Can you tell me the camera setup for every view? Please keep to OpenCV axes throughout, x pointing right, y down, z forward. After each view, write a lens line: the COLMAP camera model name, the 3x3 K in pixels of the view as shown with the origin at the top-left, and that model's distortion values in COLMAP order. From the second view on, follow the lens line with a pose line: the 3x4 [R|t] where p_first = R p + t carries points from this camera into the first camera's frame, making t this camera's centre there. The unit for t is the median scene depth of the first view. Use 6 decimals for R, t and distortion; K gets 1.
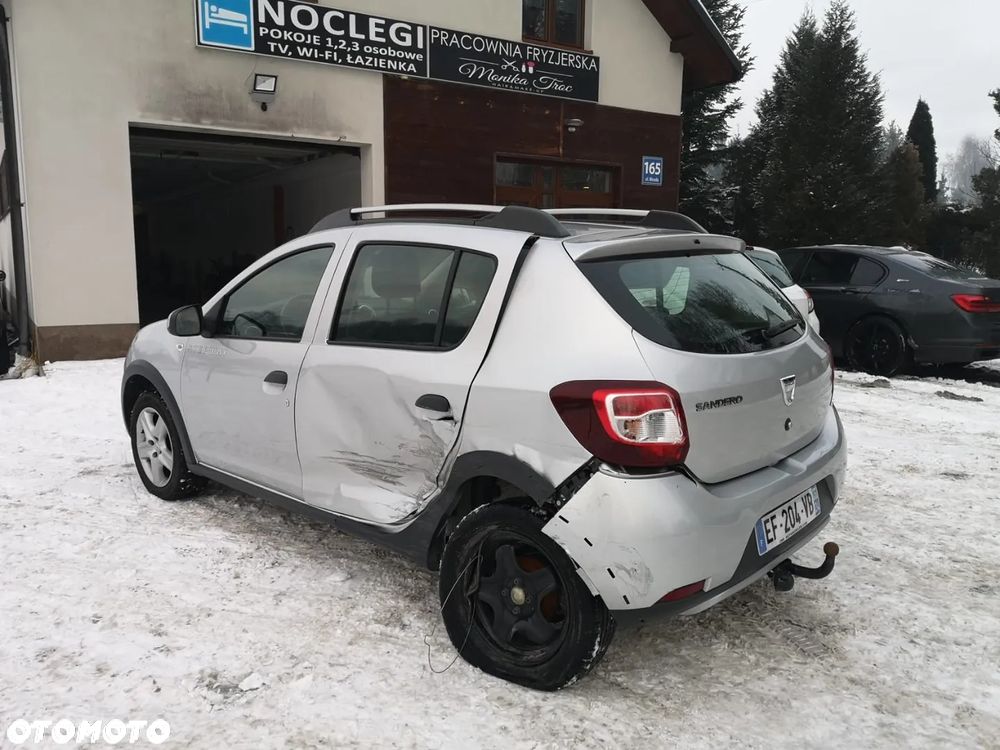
lens RADIAL K [[797.4, 0, 497.1], [0, 797.4, 377.1], [0, 0, 1]] dist [0.018540, -0.038447]
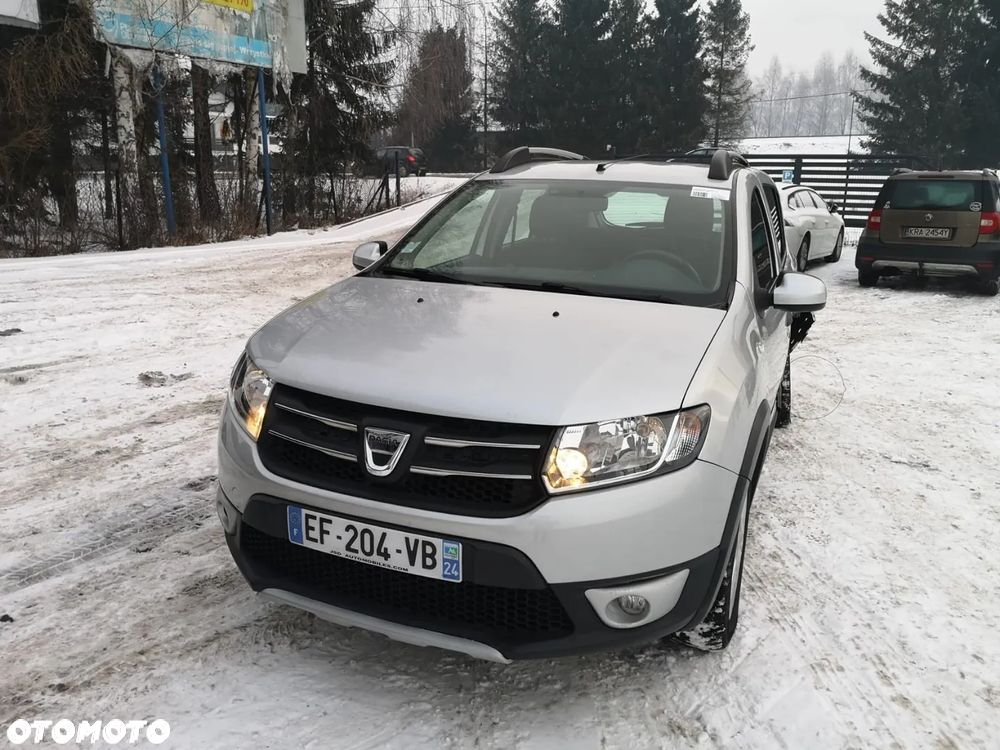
lens RADIAL K [[797.4, 0, 507.9], [0, 797.4, 373.0], [0, 0, 1]] dist [0.018540, -0.038447]
pose [[-0.359215, -0.234180, 0.903396, -0.947838], [0.134892, 0.944812, 0.298553, -0.249923], [-0.923455, 0.229105, -0.307802, 1.434261]]
